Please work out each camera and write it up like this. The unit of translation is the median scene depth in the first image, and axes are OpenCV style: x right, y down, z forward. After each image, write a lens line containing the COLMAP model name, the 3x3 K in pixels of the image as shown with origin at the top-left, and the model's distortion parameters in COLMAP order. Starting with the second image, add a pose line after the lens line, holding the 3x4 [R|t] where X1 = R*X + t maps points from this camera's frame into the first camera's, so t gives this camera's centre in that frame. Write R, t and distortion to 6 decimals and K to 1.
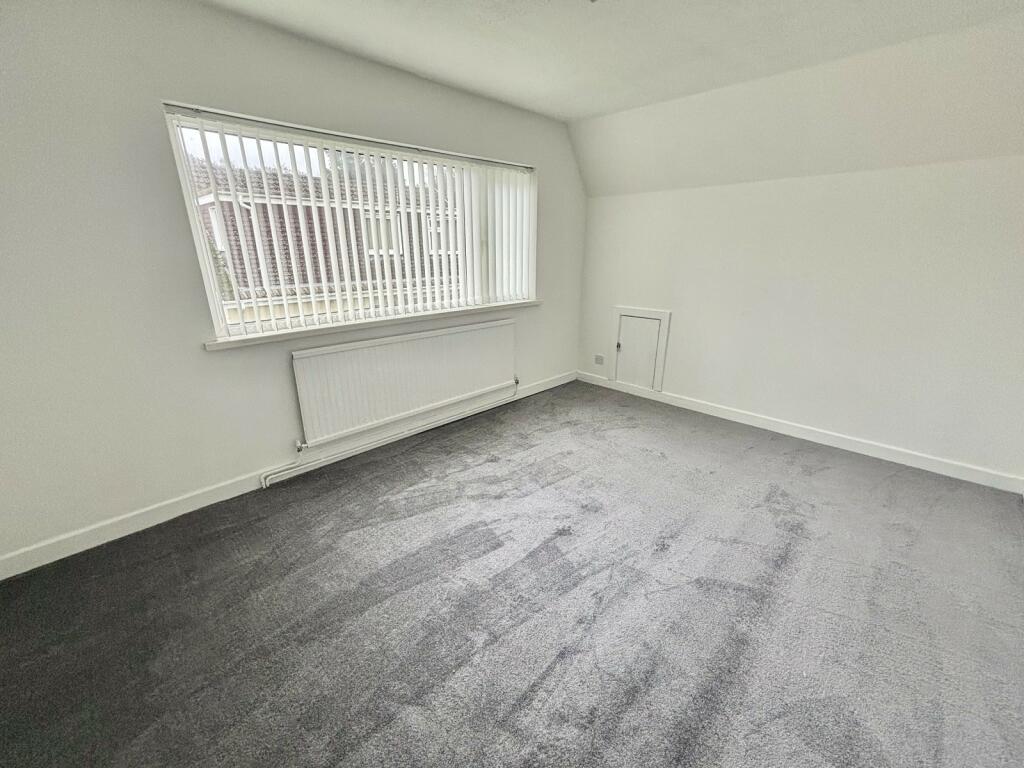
lens RADIAL K [[412.4, 0, 522.4], [0, 412.4, 384.2], [0, 0, 1]] dist [0.000093, -0.000087]
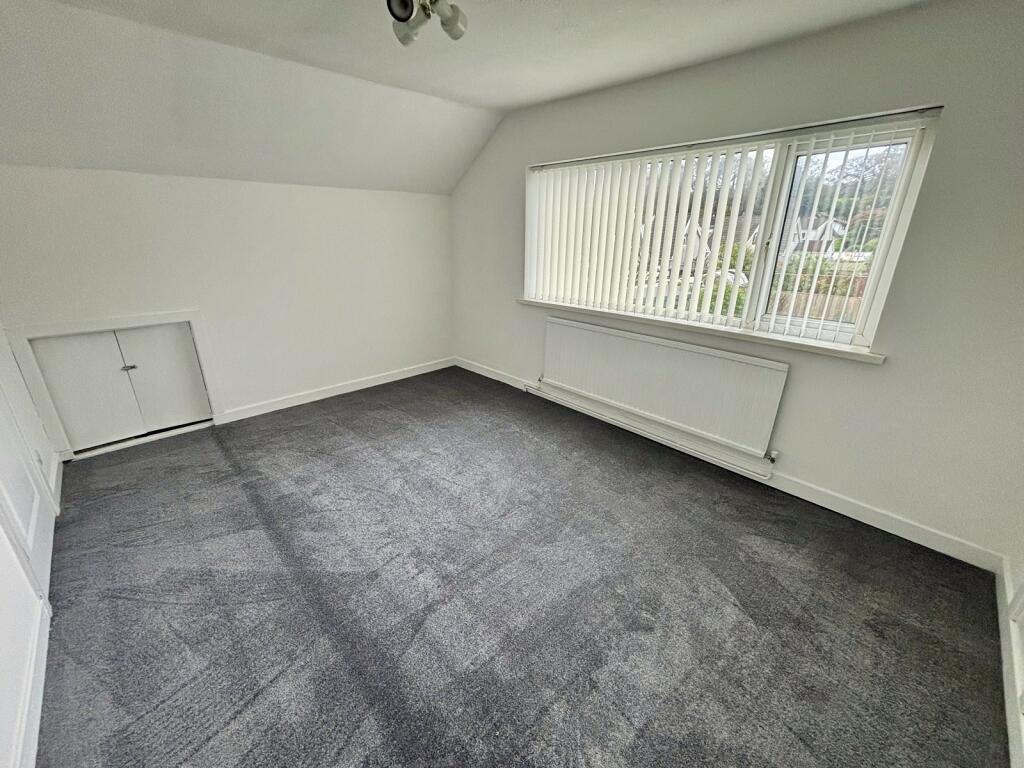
lens RADIAL K [[412.4, 0, 522.4], [0, 412.4, 384.2], [0, 0, 1]] dist [0.000093, -0.000087]
pose [[-0.015515, 0.328747, -0.944291, 0.676800], [-0.350361, 0.882741, 0.313076, -0.210855], [0.936486, 0.335700, 0.101484, 0.613011]]
